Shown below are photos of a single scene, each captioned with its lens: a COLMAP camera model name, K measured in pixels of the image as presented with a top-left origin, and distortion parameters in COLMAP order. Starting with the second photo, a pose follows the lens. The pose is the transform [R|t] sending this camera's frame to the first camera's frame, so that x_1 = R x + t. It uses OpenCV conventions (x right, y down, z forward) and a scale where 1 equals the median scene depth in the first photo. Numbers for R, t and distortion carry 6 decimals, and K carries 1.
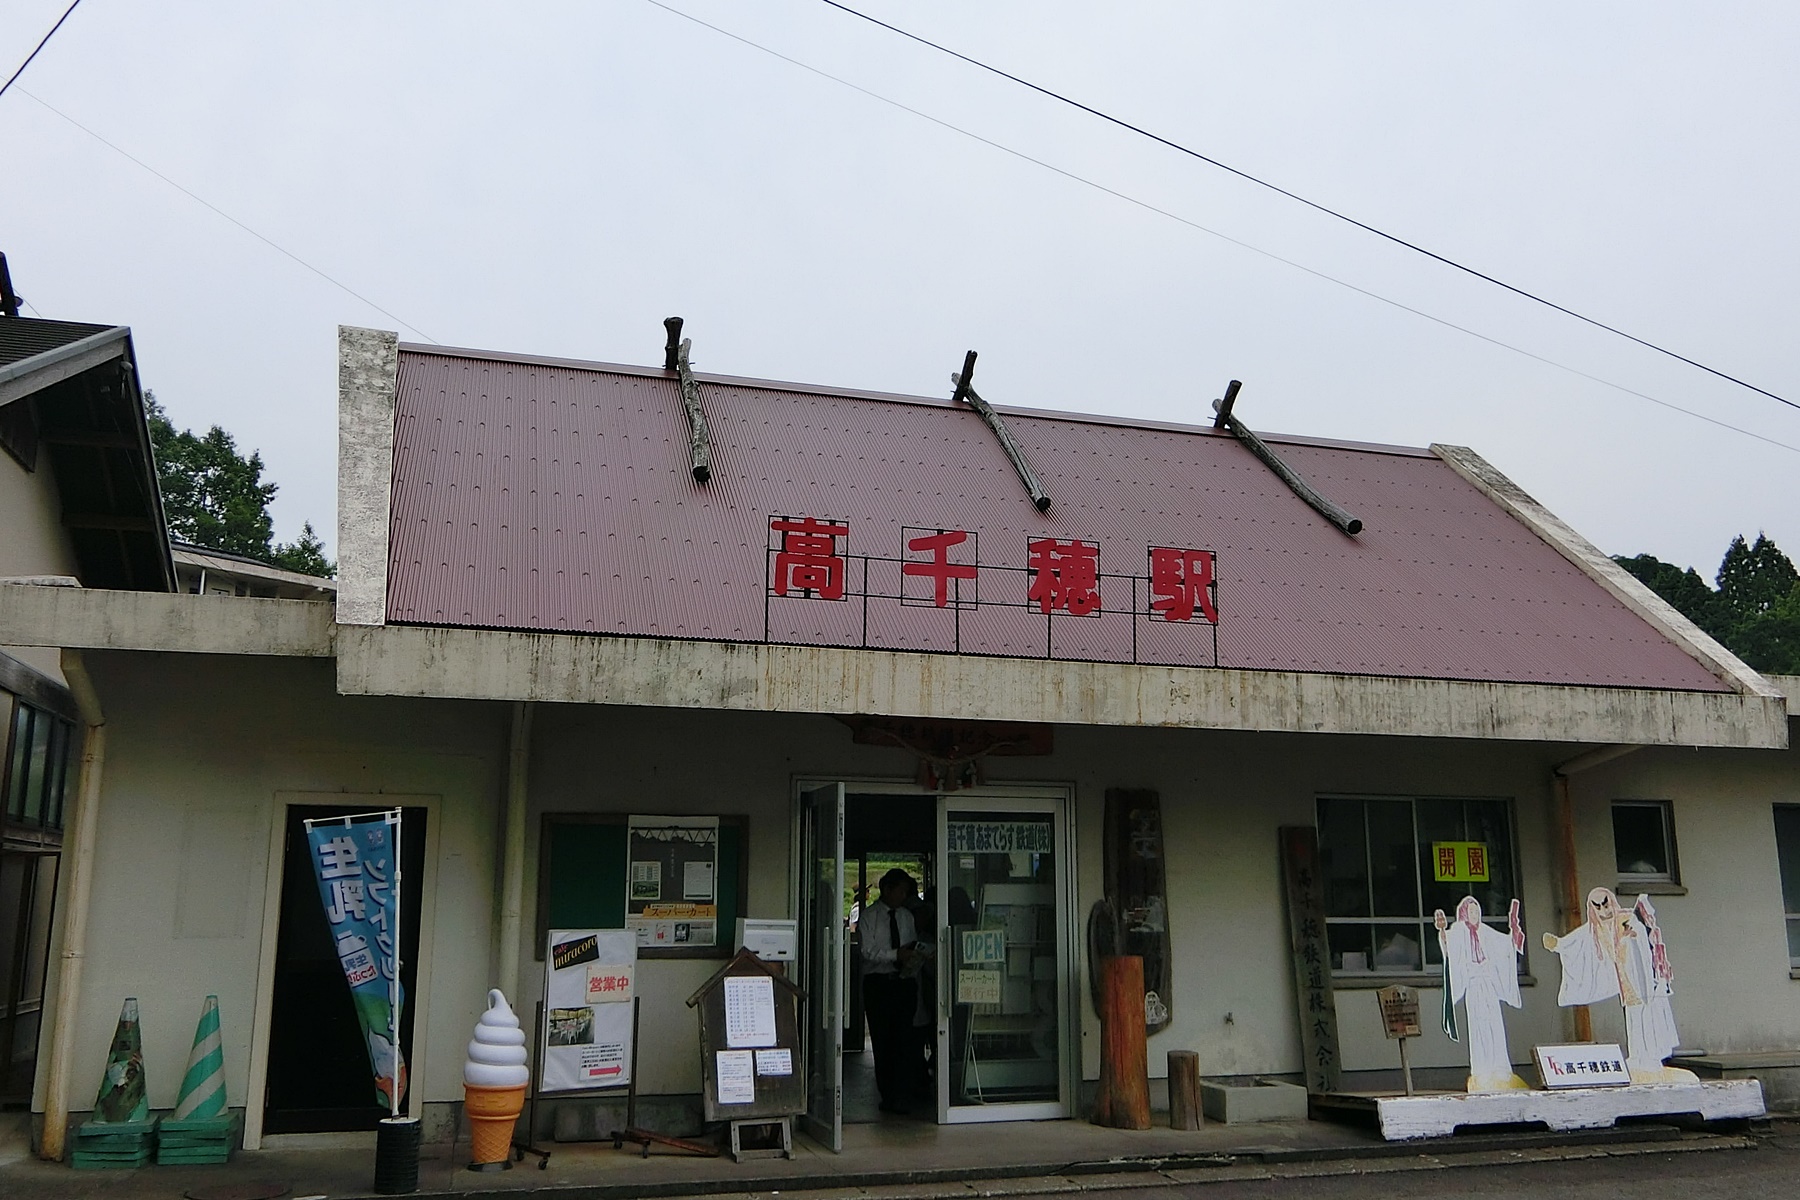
lens RADIAL K [[1449.9, 0, 900.0], [0, 1449.9, 600.0], [0, 0, 1]] dist [-0.056373, 0.011050]
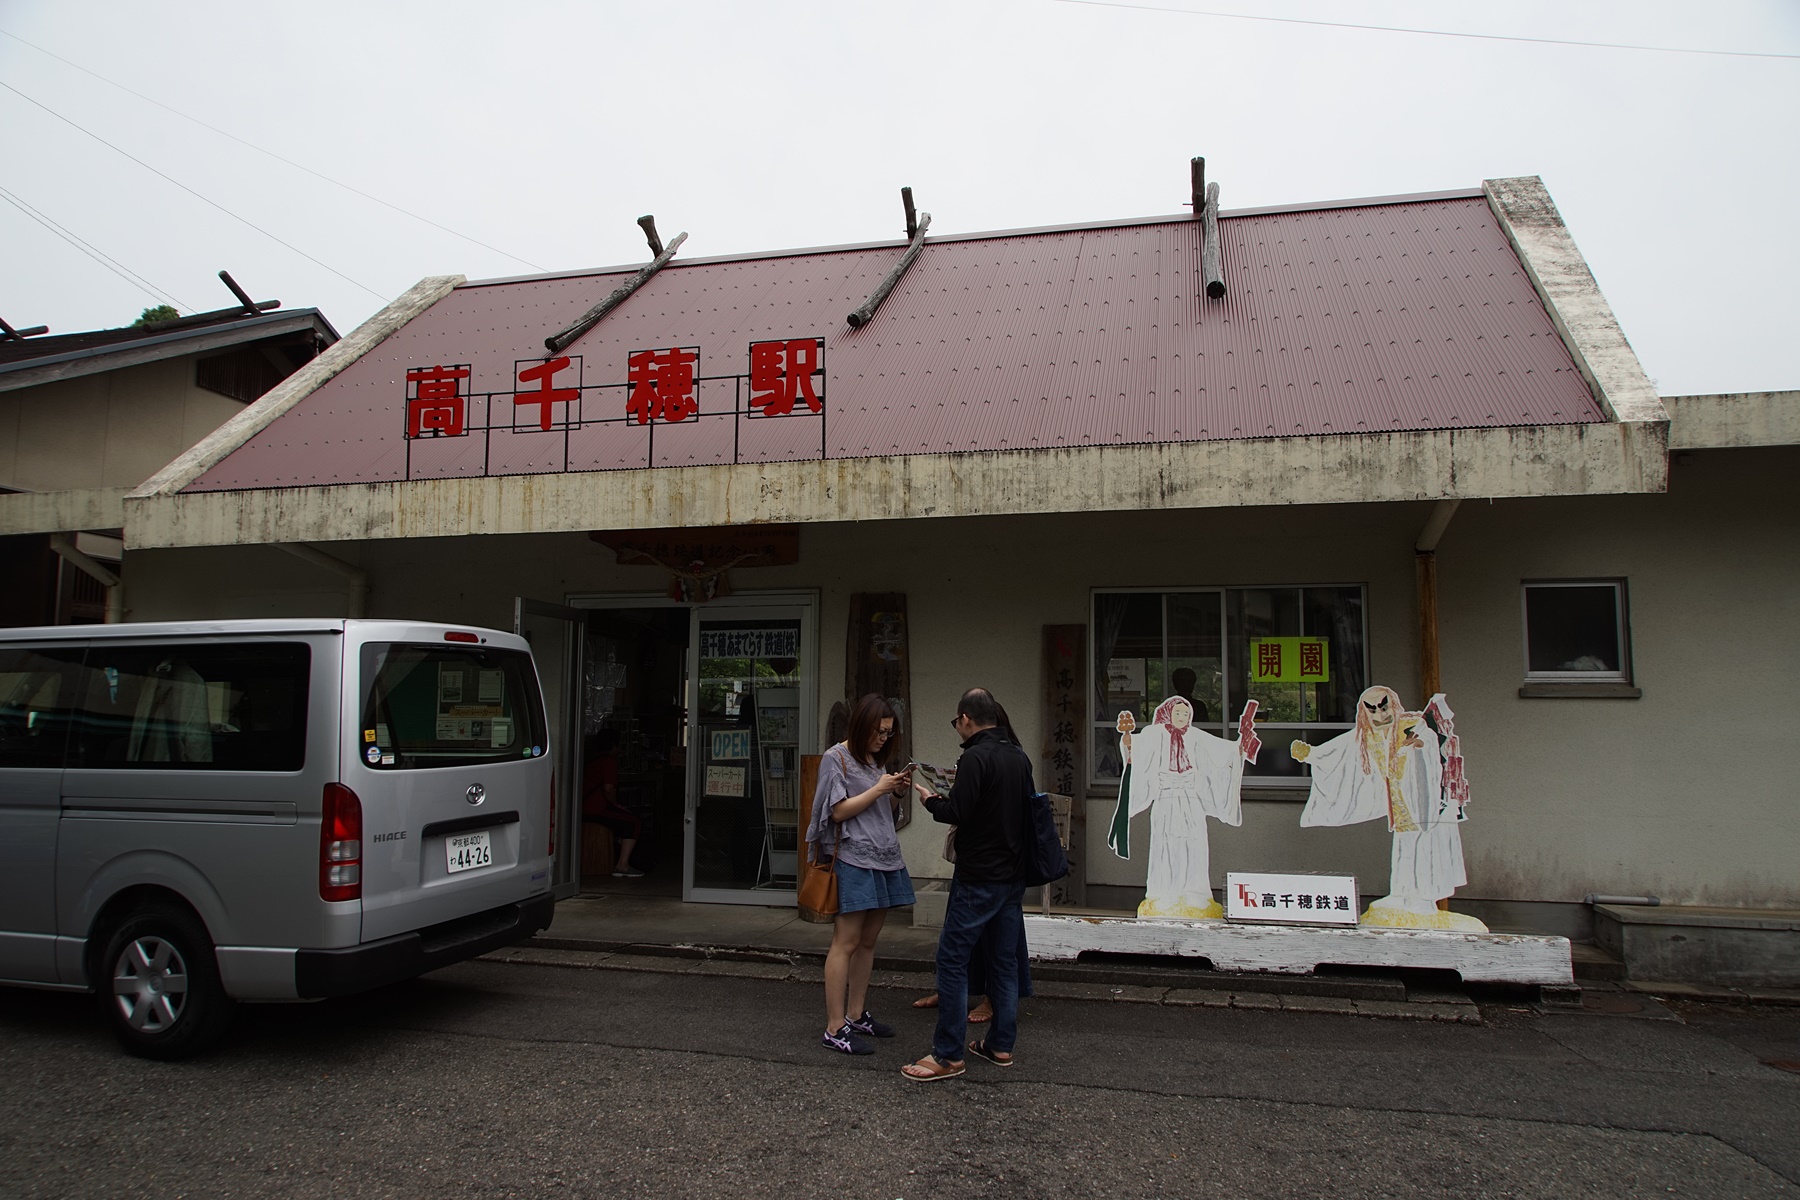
lens RADIAL K [[1181.2, 0, 899.2], [0, 1181.2, 621.2], [0, 0, 1]] dist [-0.065116, 0.044281]
pose [[0.865258, -0.042106, -0.499555, 0.646121], [0.098938, 0.991211, 0.087821, 0.089369], [0.491466, -0.125413, 0.861819, 0.337475]]
